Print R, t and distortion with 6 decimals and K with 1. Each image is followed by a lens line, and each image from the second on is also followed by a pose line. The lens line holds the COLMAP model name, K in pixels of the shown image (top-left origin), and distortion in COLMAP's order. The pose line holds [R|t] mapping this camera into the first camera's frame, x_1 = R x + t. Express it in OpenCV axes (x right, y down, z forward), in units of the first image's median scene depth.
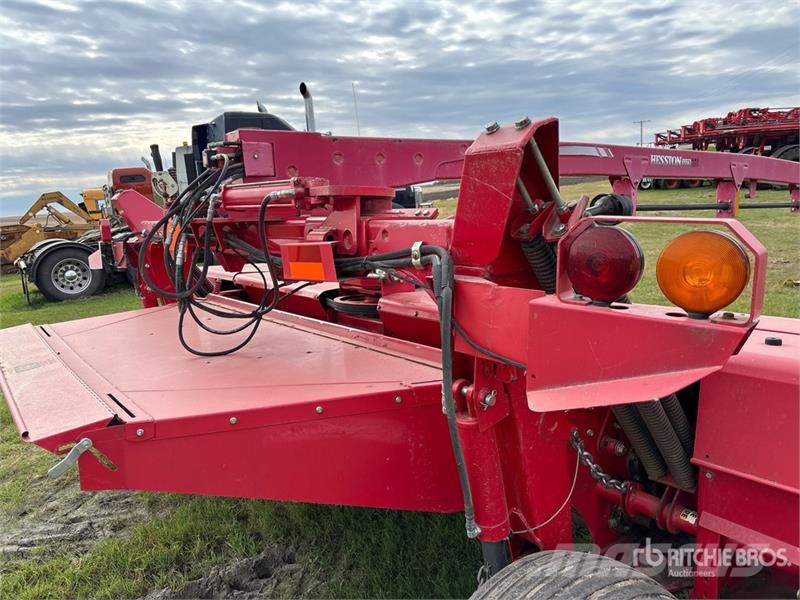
lens RADIAL K [[603.4, 0, 397.7], [0, 603.4, 314.5], [0, 0, 1]] dist [0.035136, -0.005611]
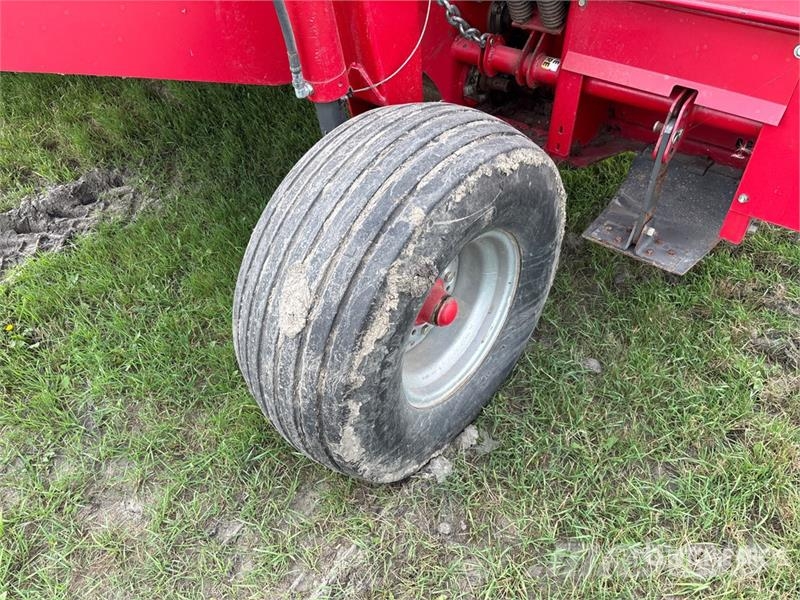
lens RADIAL K [[603.4, 0, 397.7], [0, 603.4, 314.5], [0, 0, 1]] dist [0.035136, -0.005611]
pose [[0.973407, -0.135359, 0.184818, 0.030898], [0.013424, 0.839085, 0.543834, 0.091312], [-0.228690, -0.526891, 0.818588, 0.085717]]
